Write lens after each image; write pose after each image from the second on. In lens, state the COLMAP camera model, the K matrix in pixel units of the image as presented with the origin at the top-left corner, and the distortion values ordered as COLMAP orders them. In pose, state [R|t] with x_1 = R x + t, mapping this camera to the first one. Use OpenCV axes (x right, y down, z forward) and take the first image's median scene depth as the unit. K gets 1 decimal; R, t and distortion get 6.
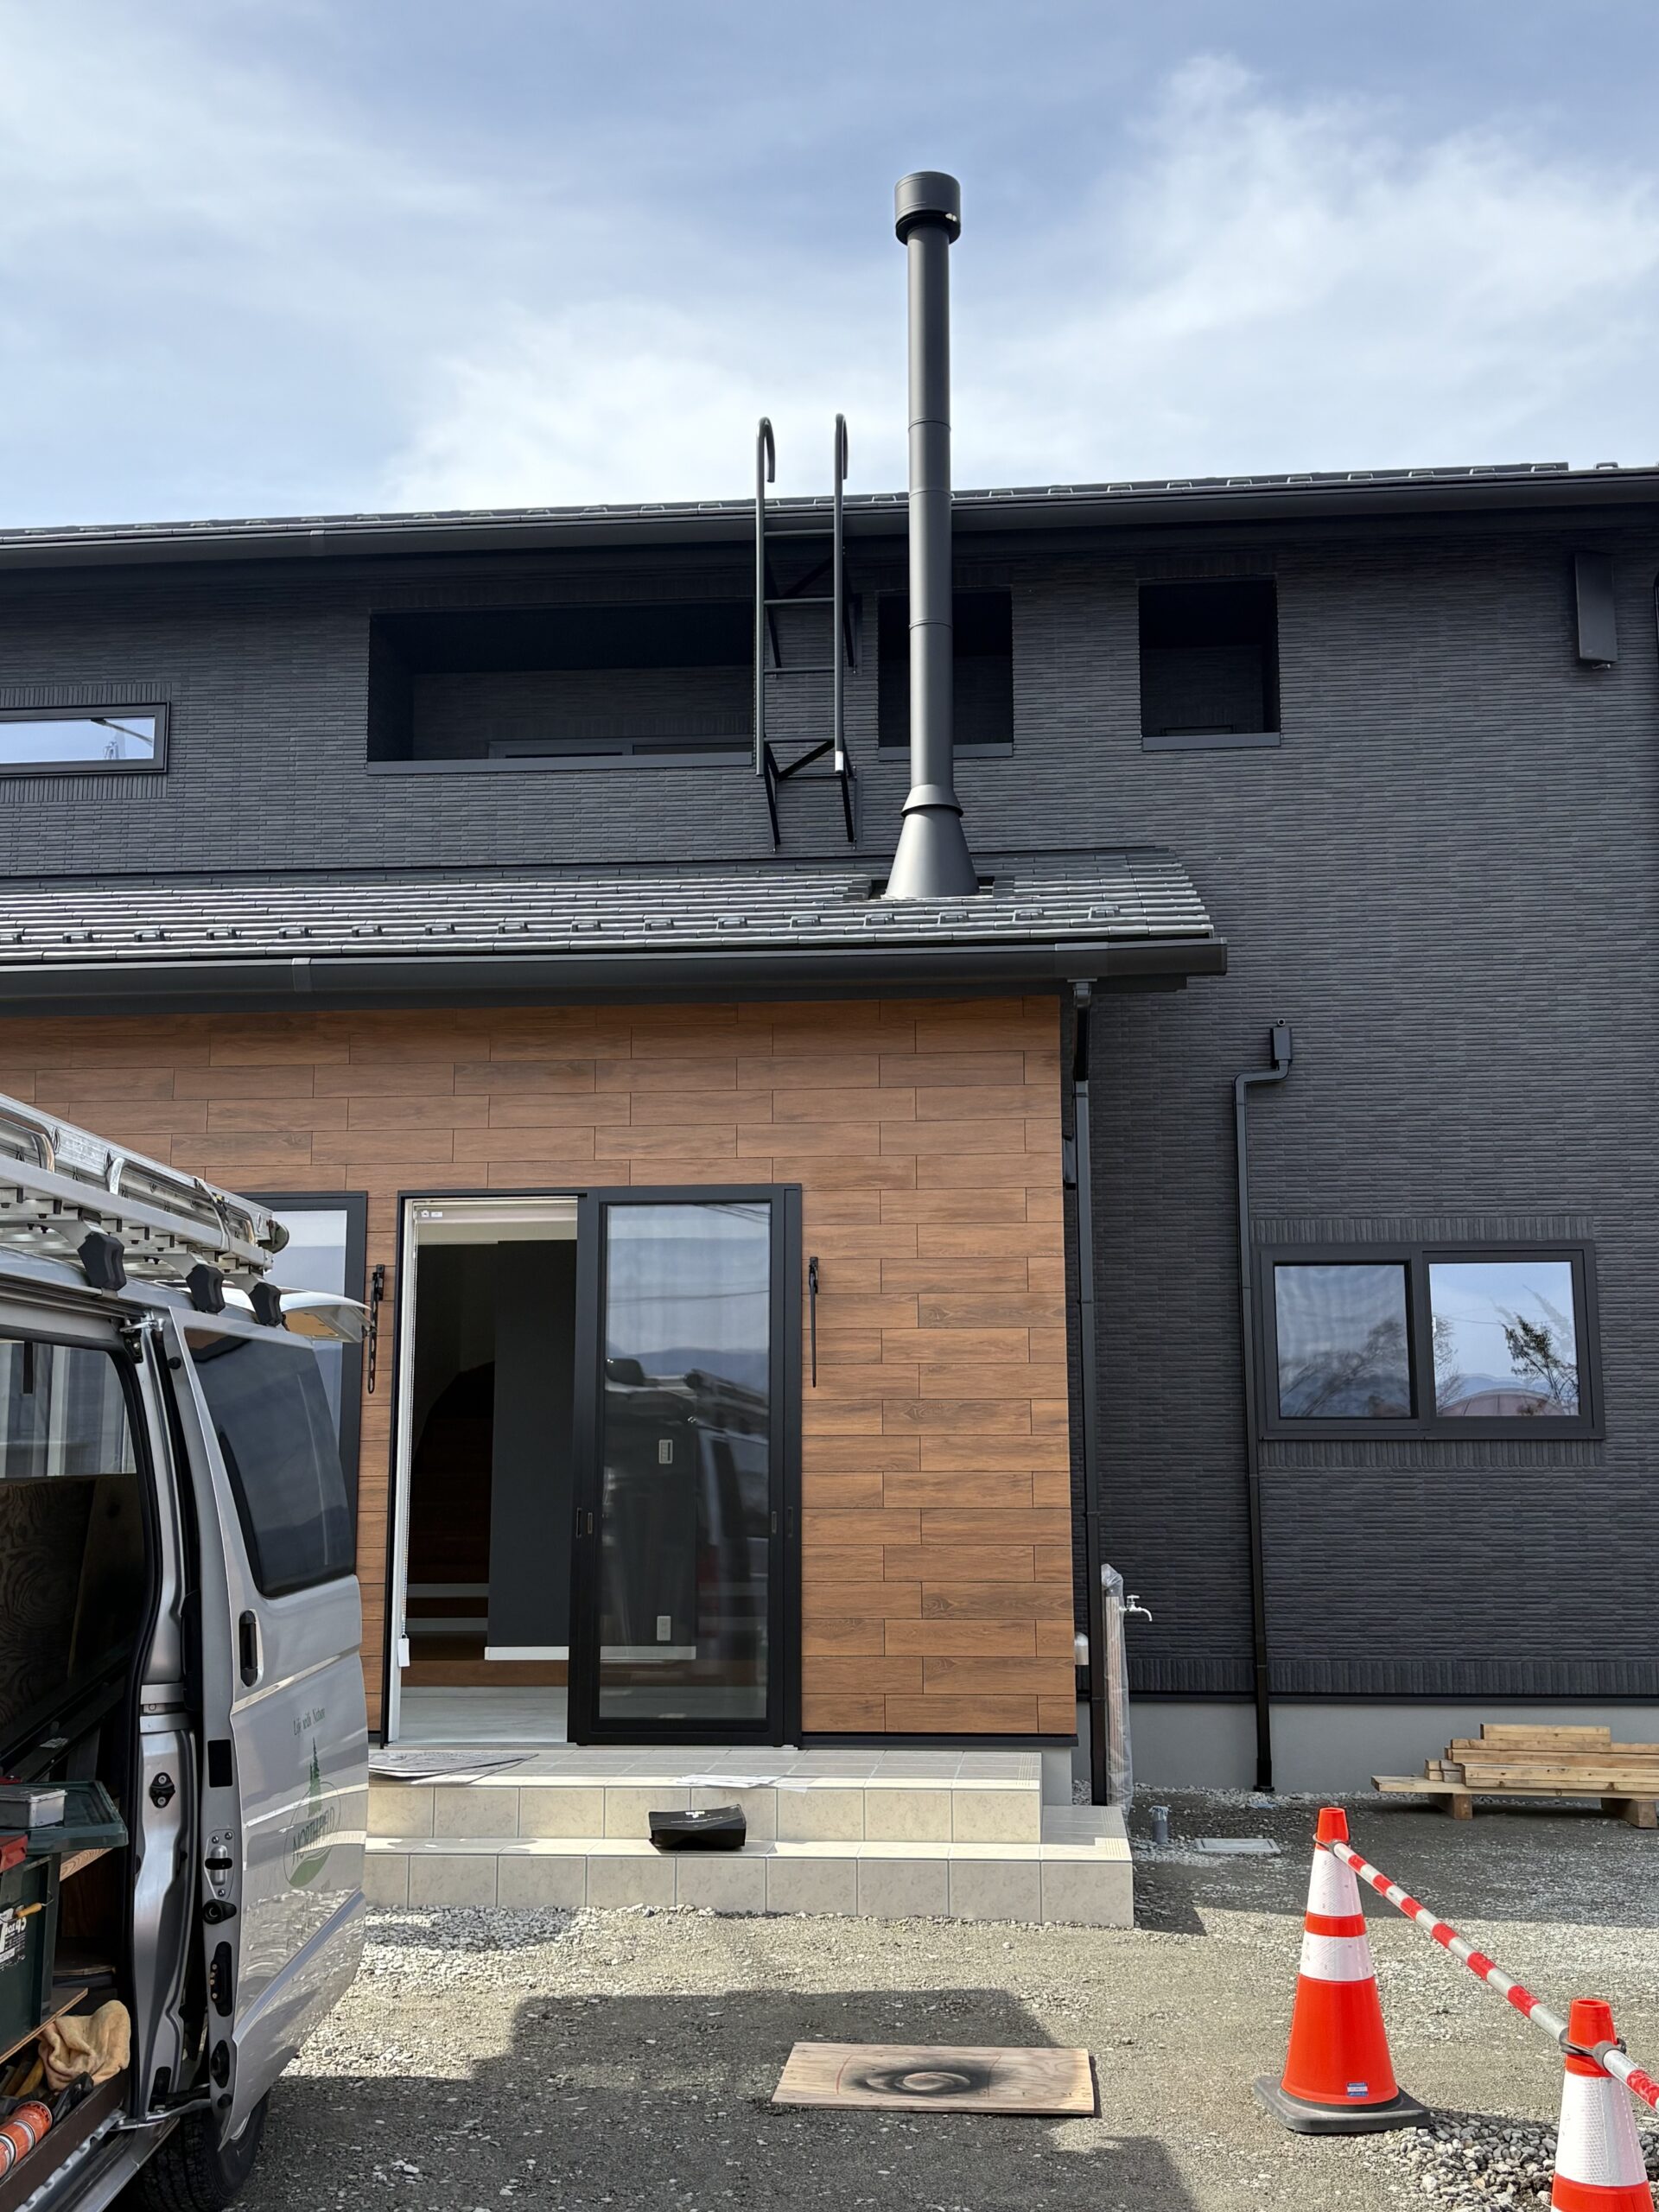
lens RADIAL K [[2372.8, 0, 768.2], [0, 2372.8, 1168.4], [0, 0, 1]] dist [0.204178, -0.671944]
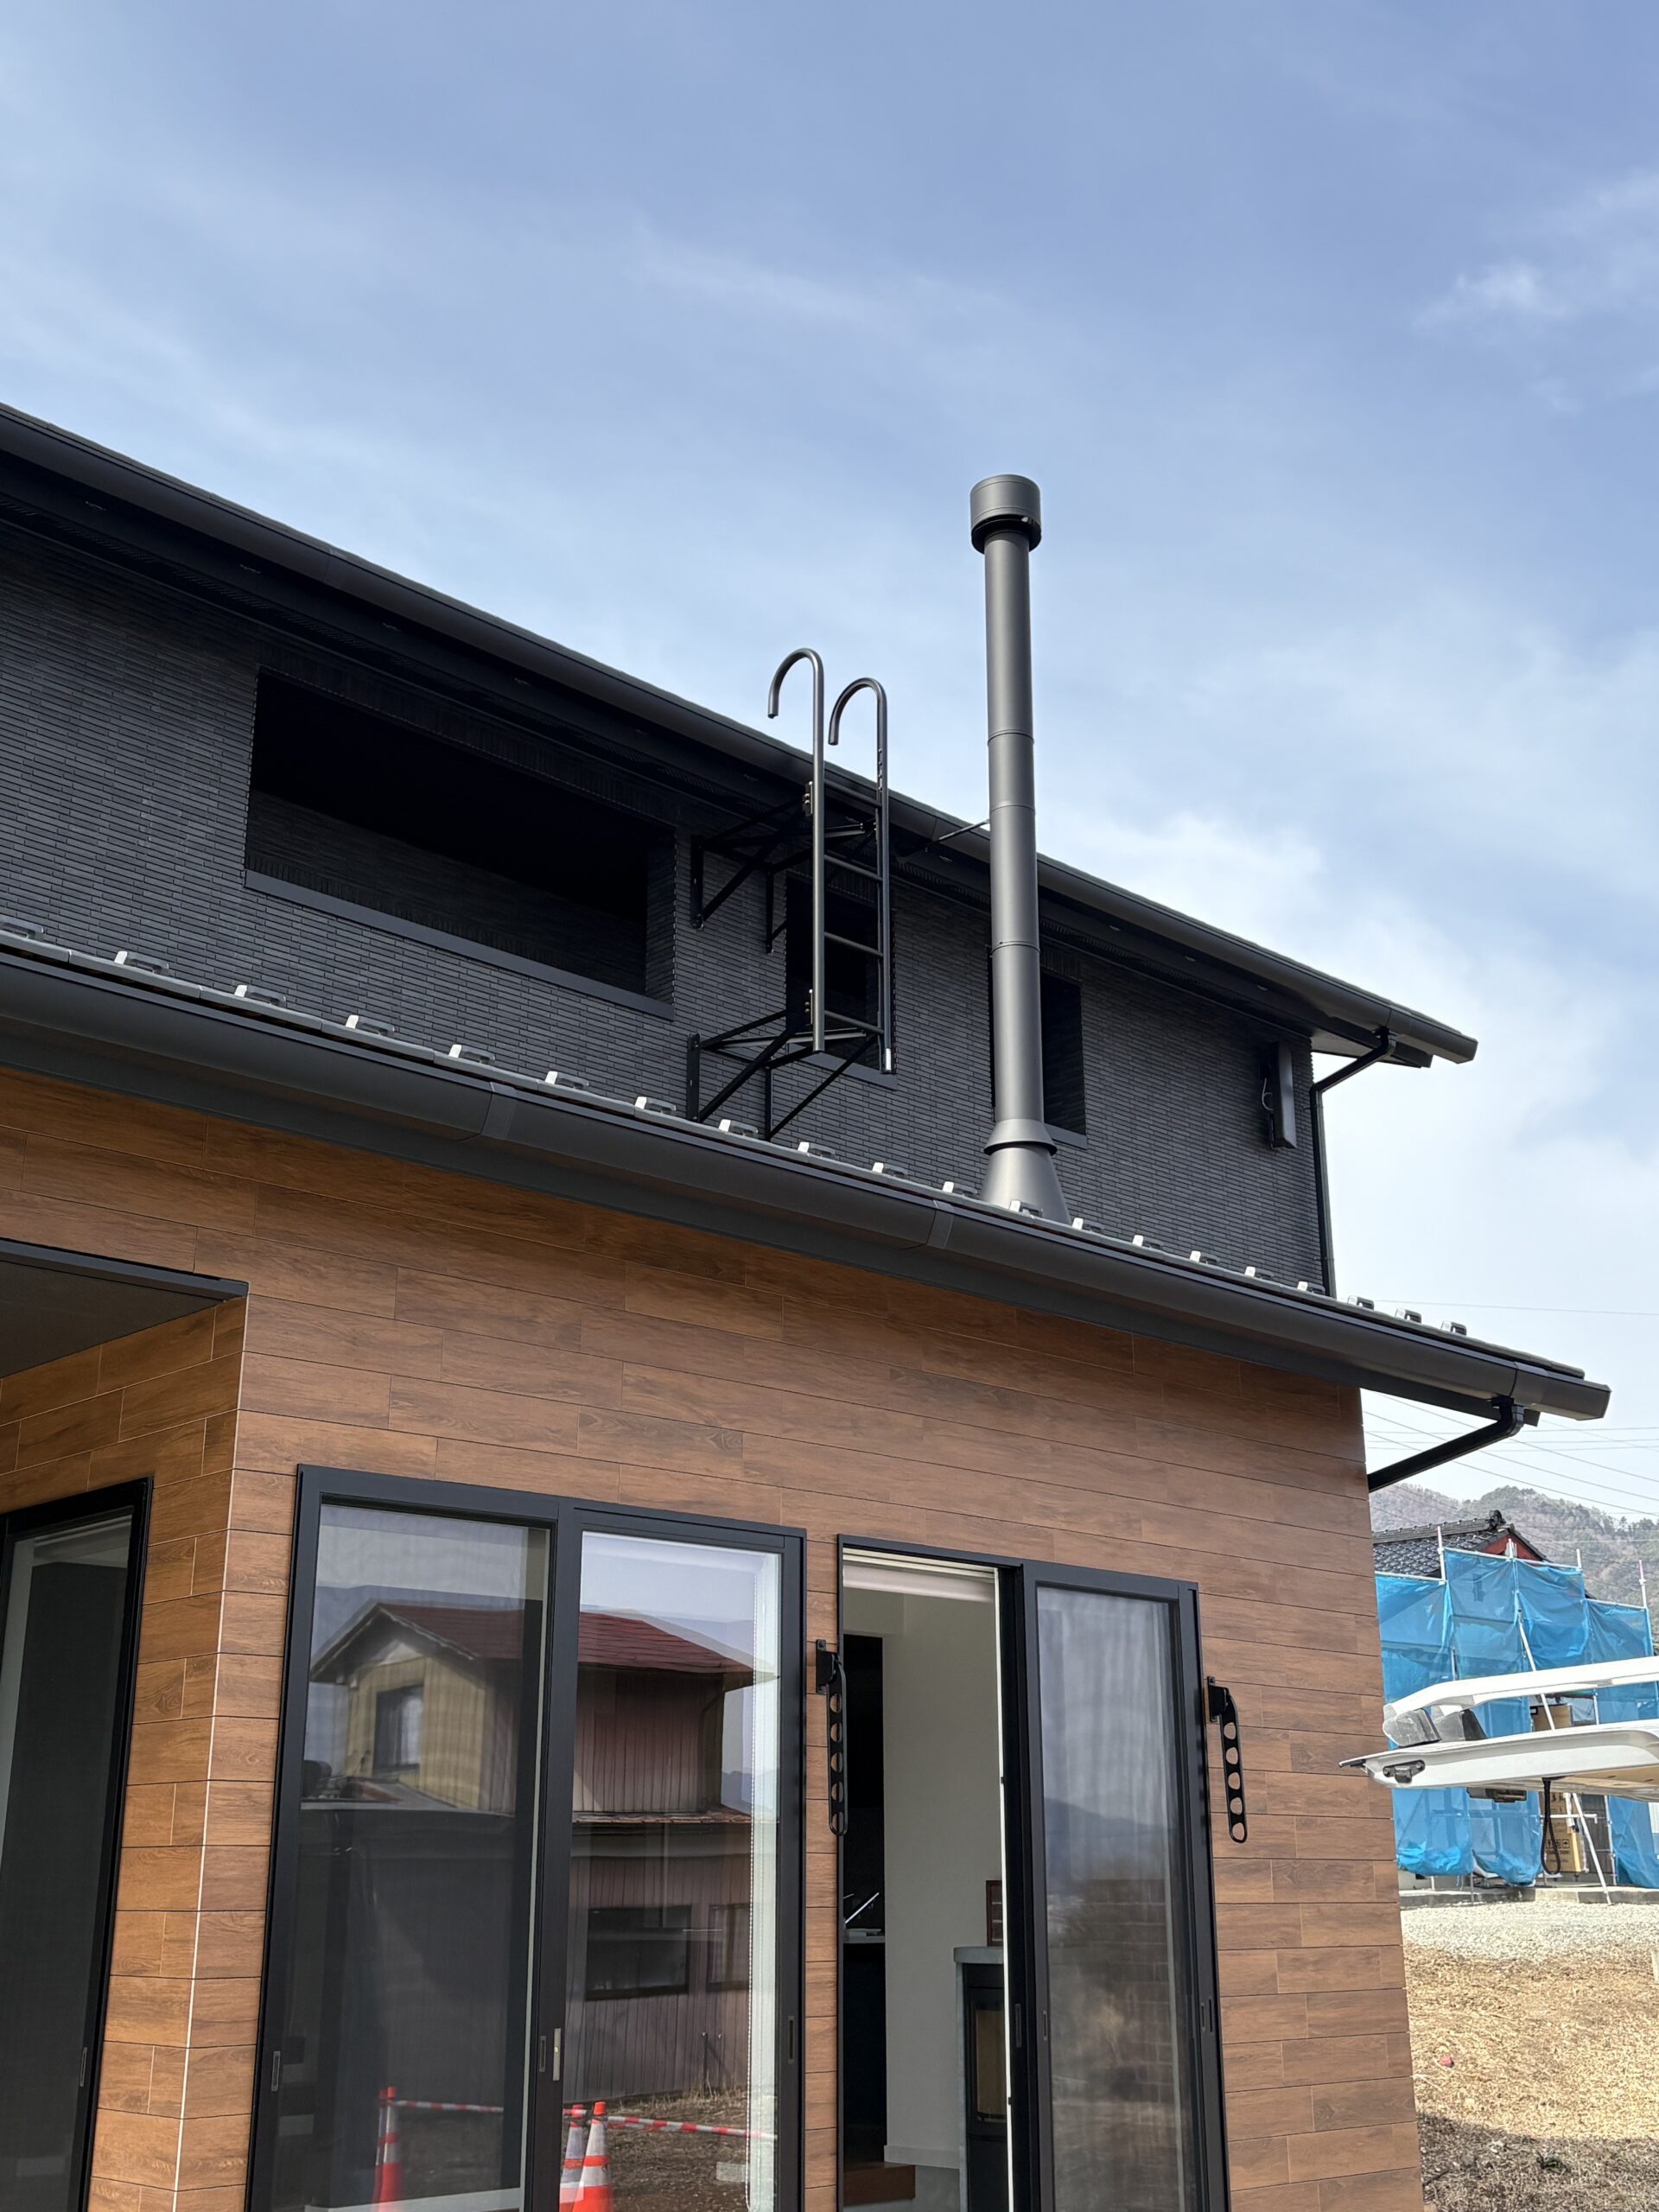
lens RADIAL K [[2372.8, 0, 768.2], [0, 2372.8, 1168.4], [0, 0, 1]] dist [0.204178, -0.671944]
pose [[0.658070, 0.217568, 0.720839, -0.709917], [-0.112693, 0.975020, -0.191407, 0.041715], [-0.744476, 0.044725, 0.666149, 0.543921]]
